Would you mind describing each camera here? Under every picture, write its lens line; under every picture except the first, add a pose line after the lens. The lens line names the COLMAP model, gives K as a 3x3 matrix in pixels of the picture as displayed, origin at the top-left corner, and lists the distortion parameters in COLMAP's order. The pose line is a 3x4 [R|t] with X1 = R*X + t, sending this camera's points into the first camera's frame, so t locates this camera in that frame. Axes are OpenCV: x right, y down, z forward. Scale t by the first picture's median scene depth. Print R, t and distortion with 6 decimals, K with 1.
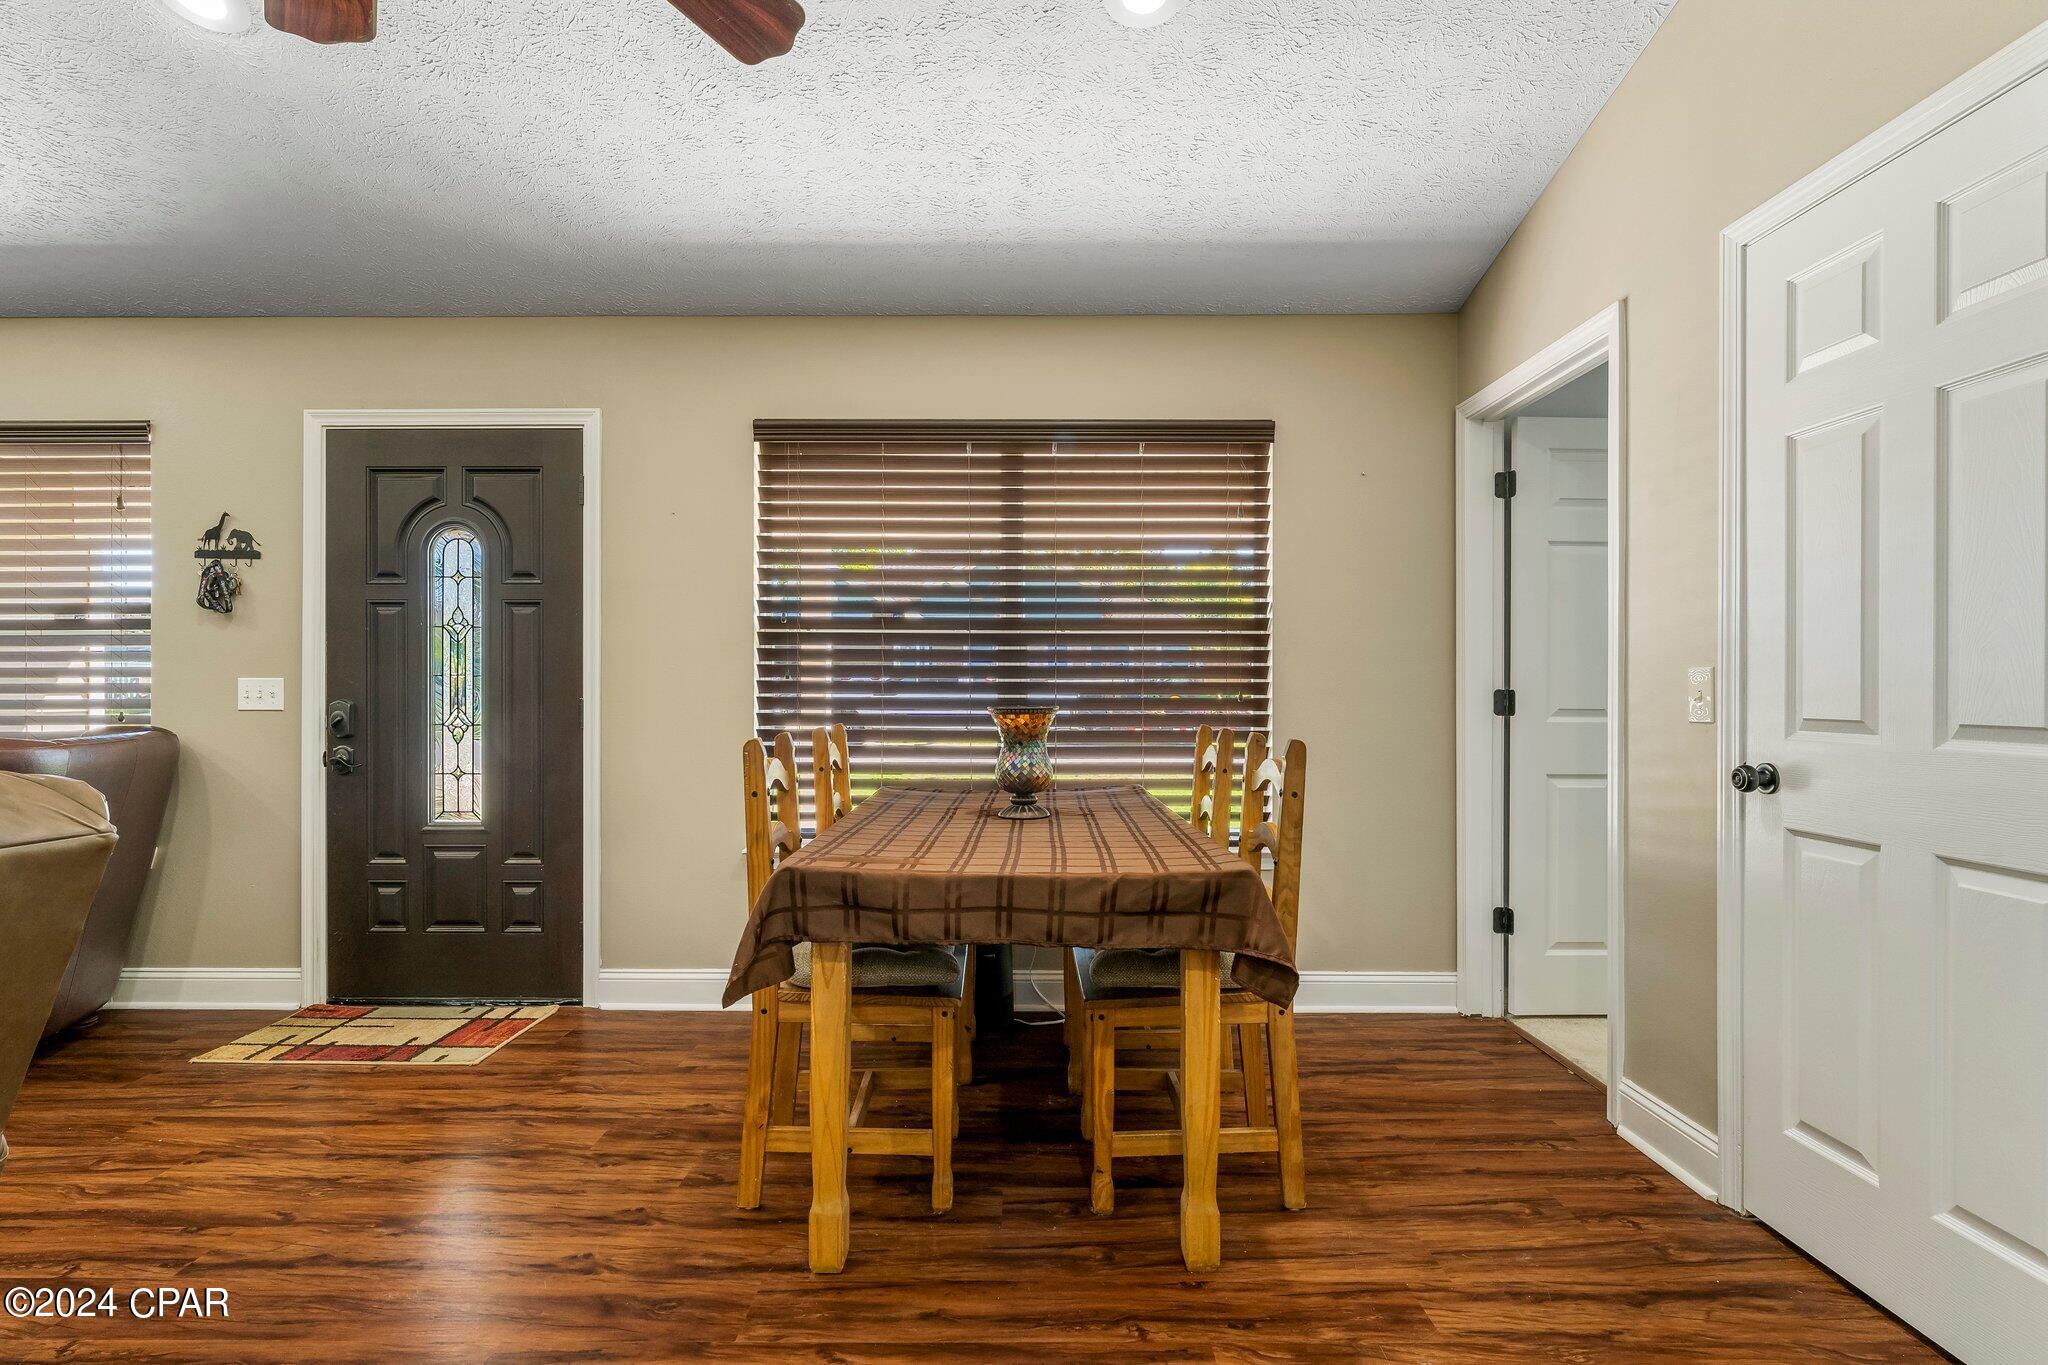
lens RADIAL K [[993.2, 0, 1002.2], [0, 993.2, 691.5], [0, 0, 1]] dist [-0.001291, -0.000354]
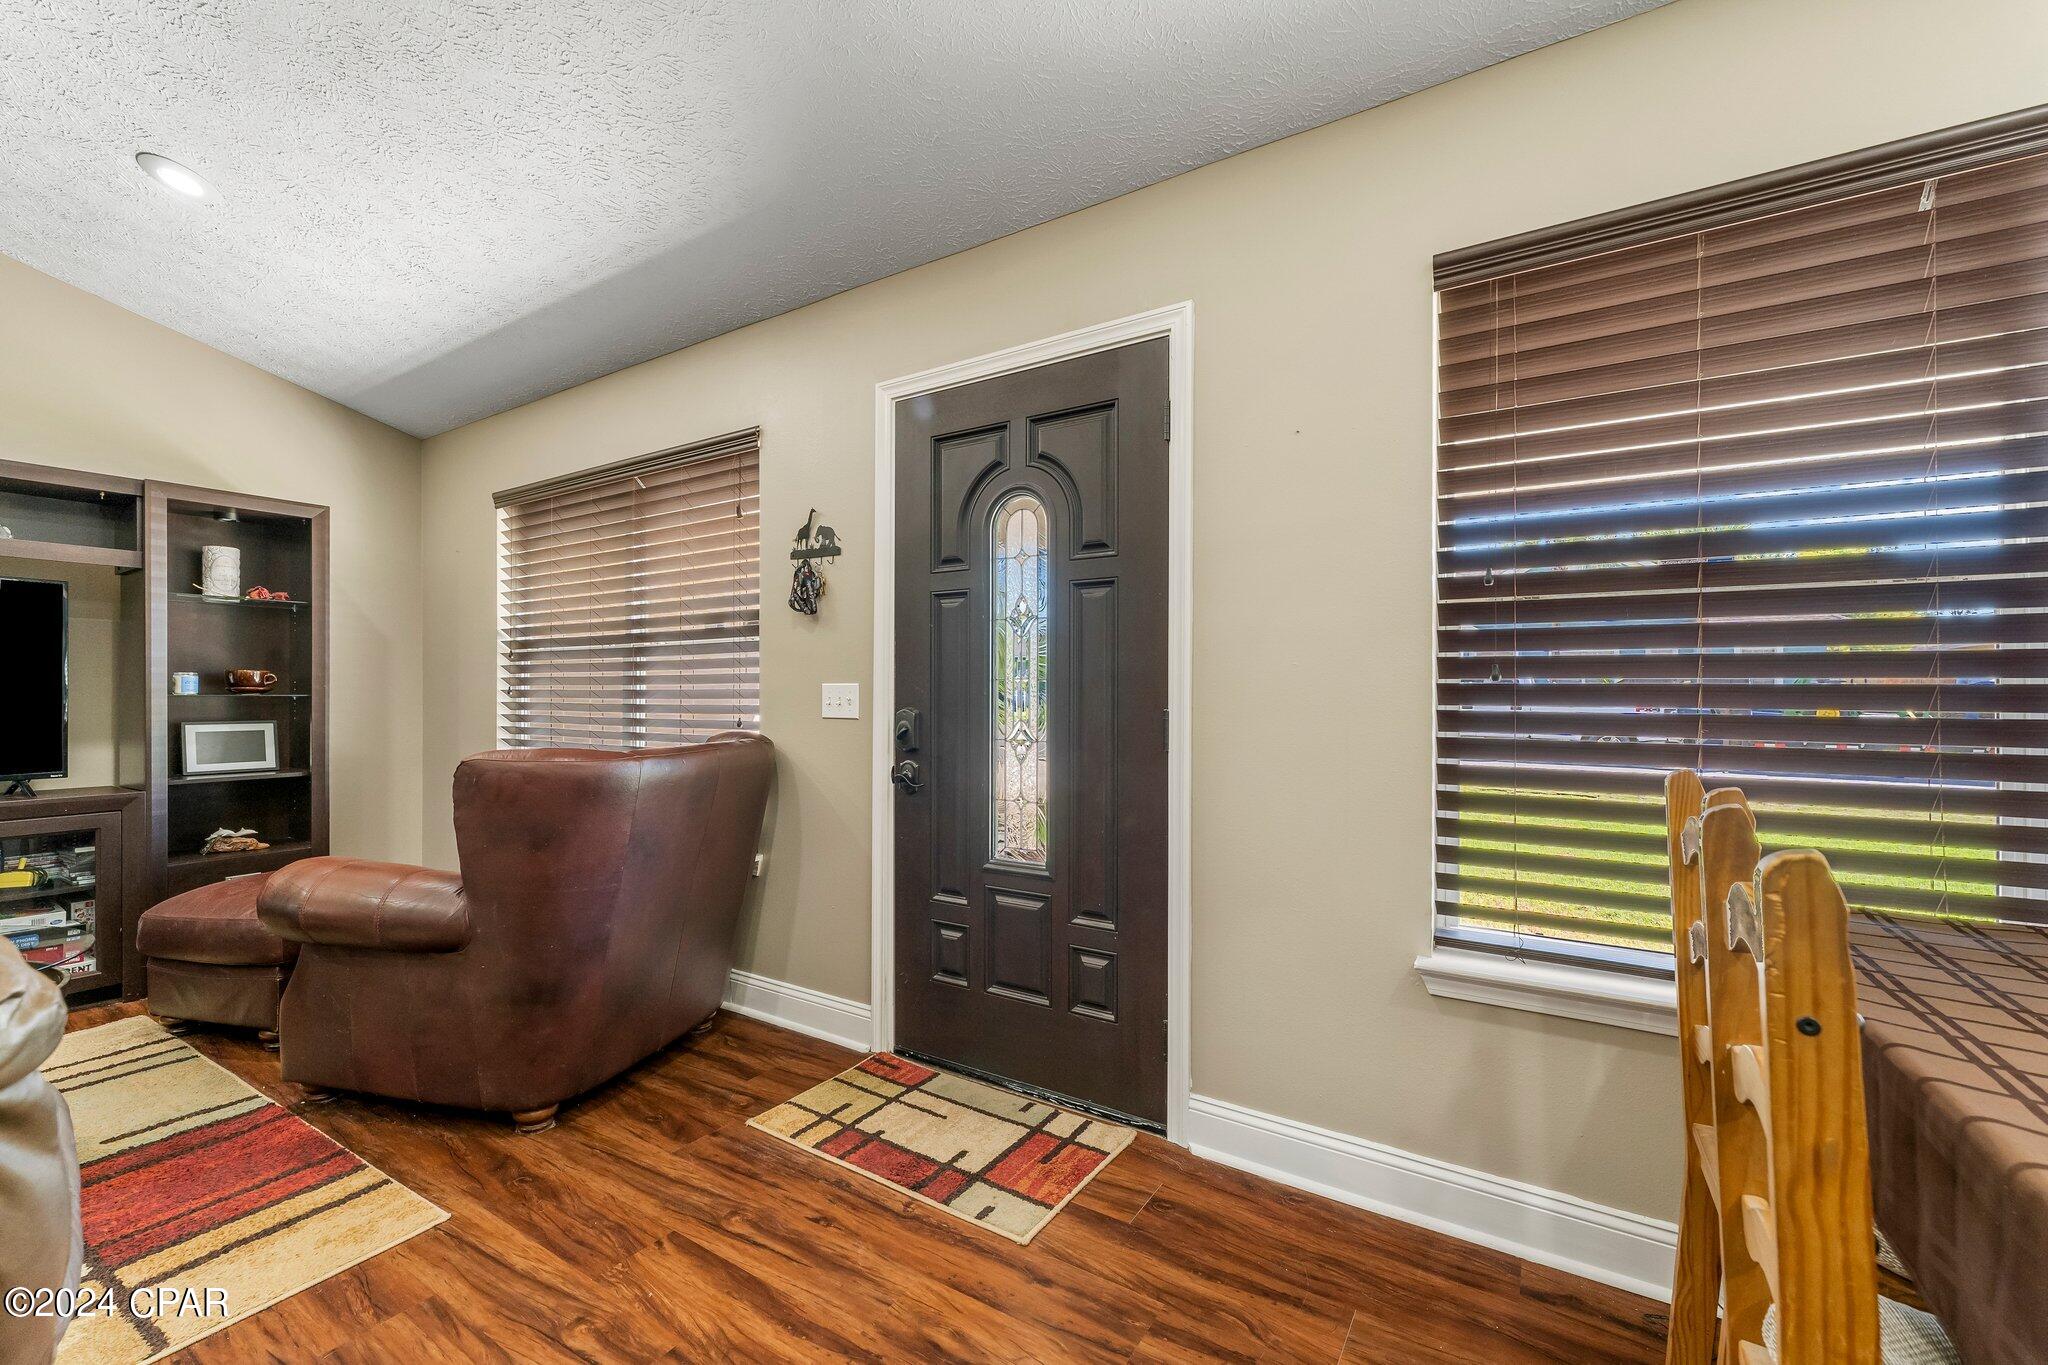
lens RADIAL K [[839.8, 0, 1016.3], [0, 839.8, 690.0], [0, 0, 1]] dist [-0.000961, 0.000236]
pose [[0.845282, -0.000153, -0.534320, -0.189984], [-0.001300, 0.999996, -0.002343, -0.005664], [0.534319, 0.002675, 0.845279, 0.426621]]
